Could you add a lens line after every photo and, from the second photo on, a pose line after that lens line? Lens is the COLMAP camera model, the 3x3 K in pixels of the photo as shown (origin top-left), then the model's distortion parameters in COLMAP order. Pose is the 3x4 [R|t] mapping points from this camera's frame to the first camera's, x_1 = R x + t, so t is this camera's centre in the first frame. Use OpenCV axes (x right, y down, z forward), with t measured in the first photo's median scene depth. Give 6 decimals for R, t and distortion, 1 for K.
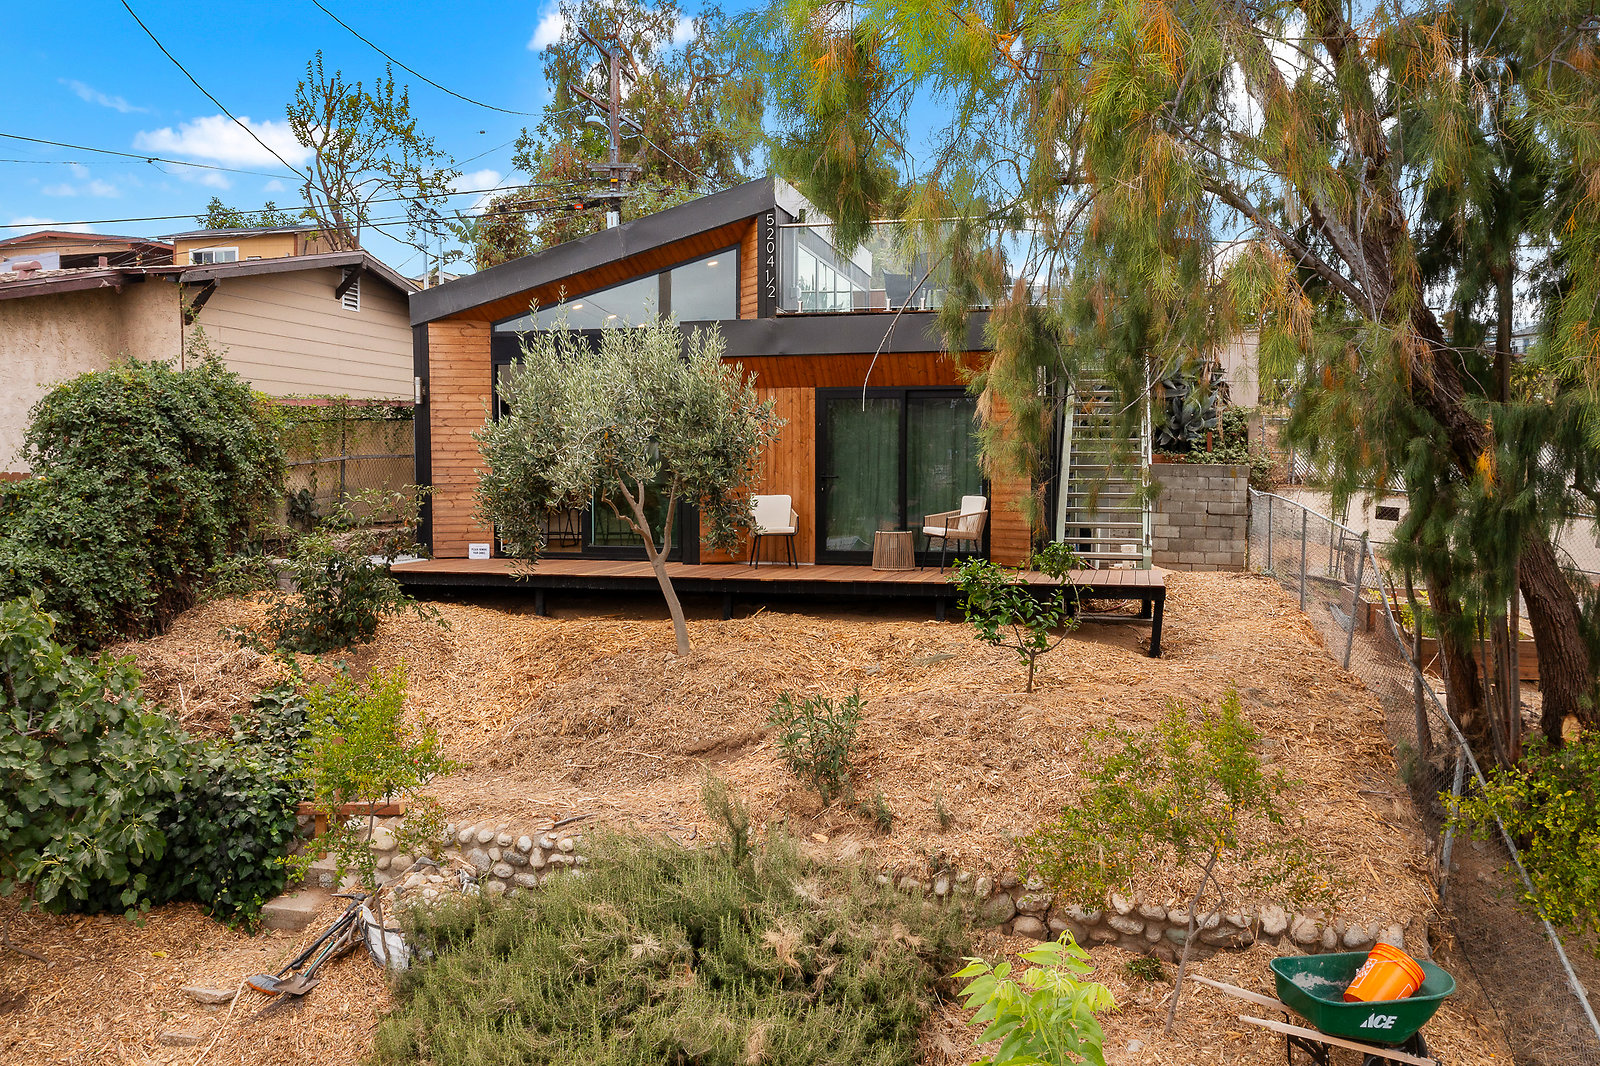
lens RADIAL K [[1291.5, 0, 800.0], [0, 1291.5, 533.0], [0, 0, 1]] dist [-0.009049, 0.002457]
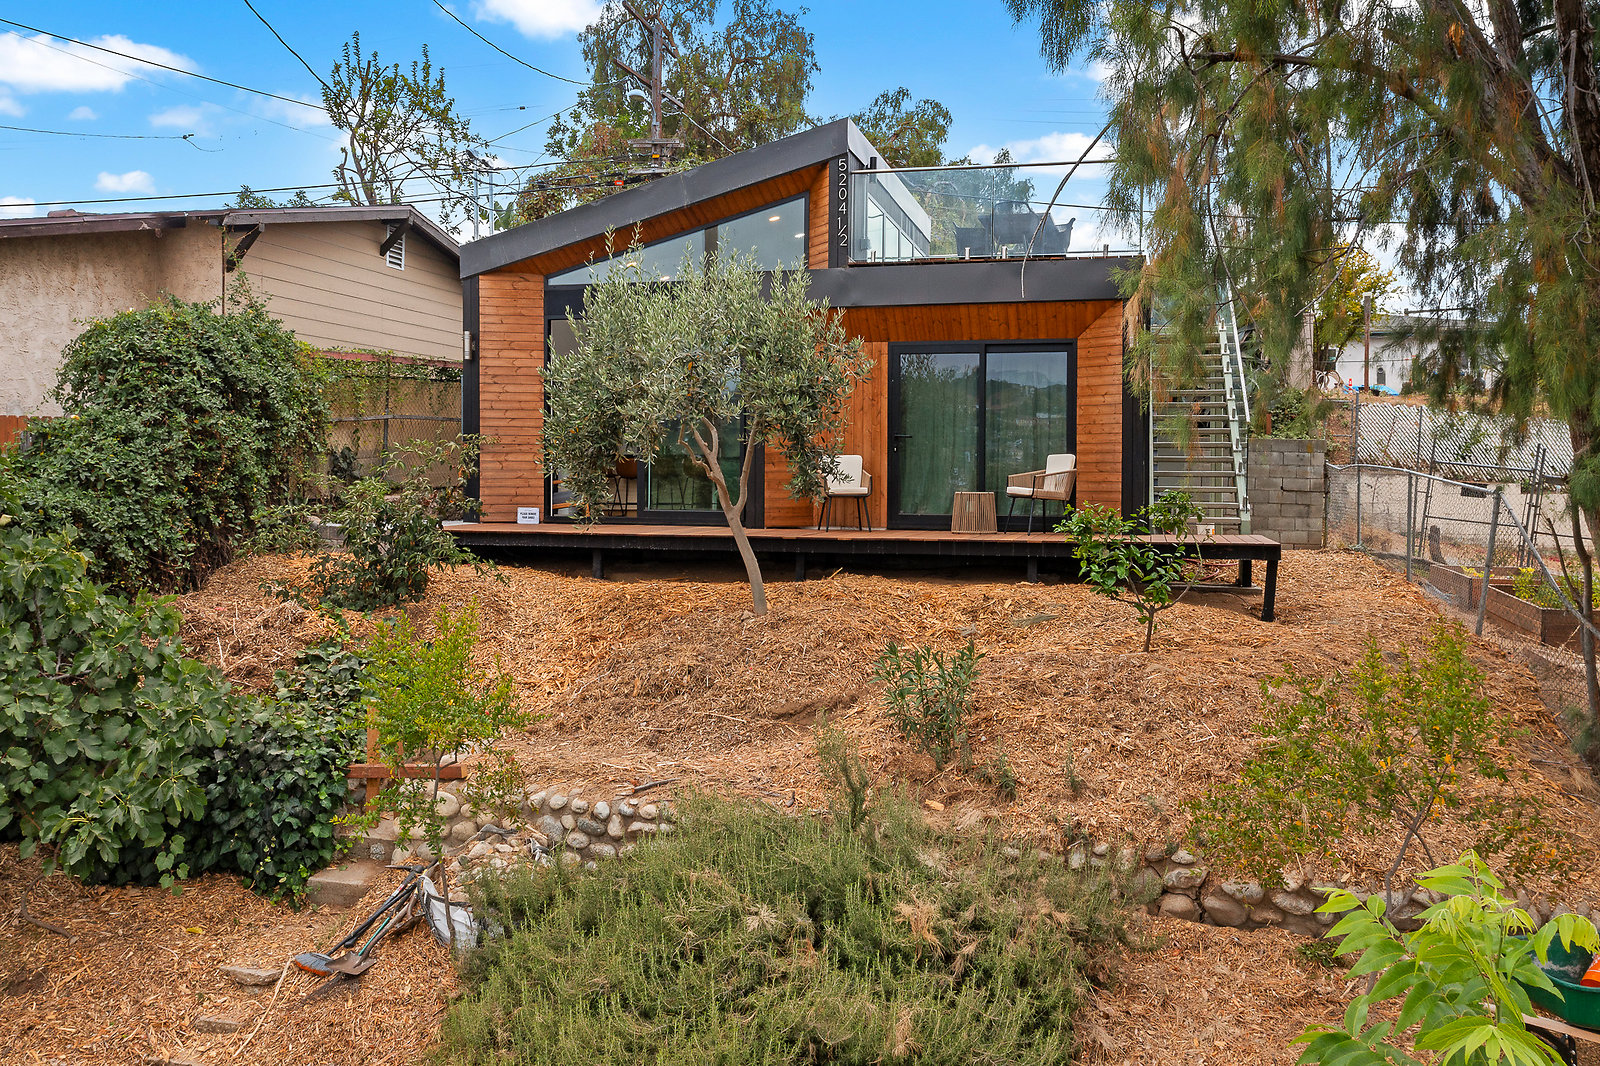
lens RADIAL K [[1288.5, 0, 800.8], [0, 1288.5, 484.3], [0, 0, 1]] dist [-0.009933, 0.004759]
pose [[0.999936, 0.006218, -0.009466, -0.057553], [-0.006618, 0.999060, -0.042830, 0.043792], [0.009191, 0.042890, 0.999038, 0.082581]]
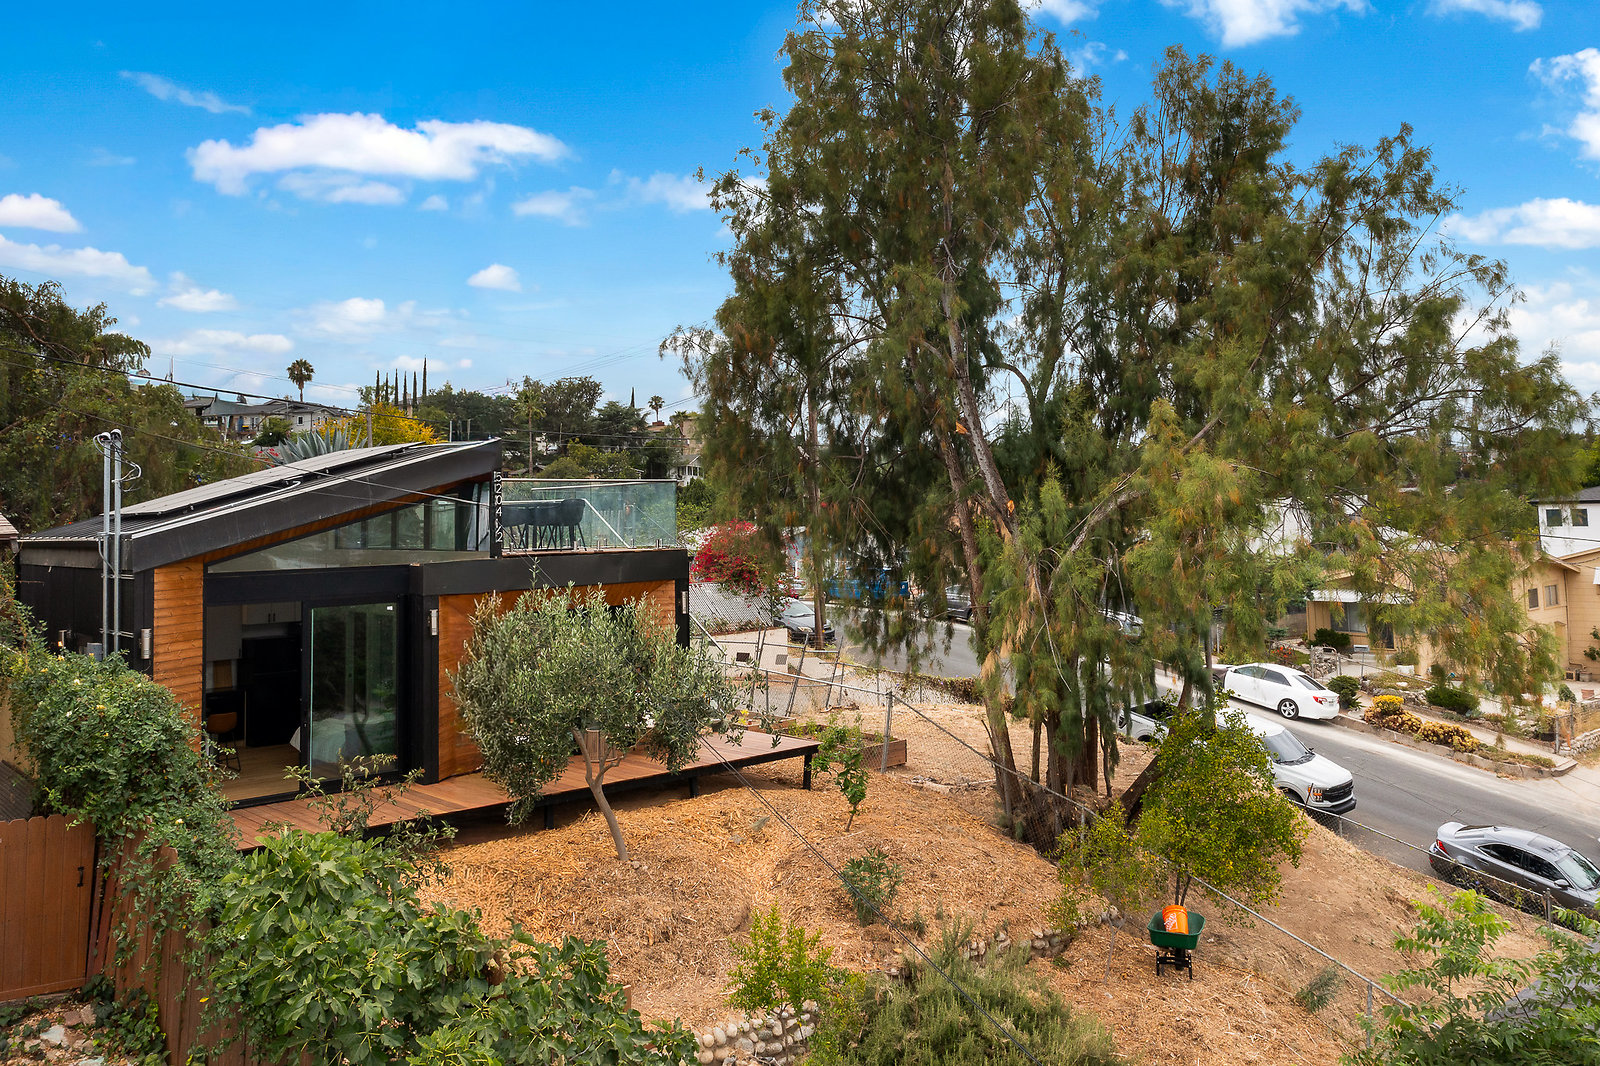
lens RADIAL K [[1319.0, 0, 804.3], [0, 1319.0, 399.5], [0, 0, 1]] dist [-0.009473, -0.003535]
pose [[0.560499, 0.057031, 0.826189, -1.157959], [0.063809, 0.991686, -0.111743, -0.210755], [-0.825693, 0.115350, 0.552200, 0.111054]]
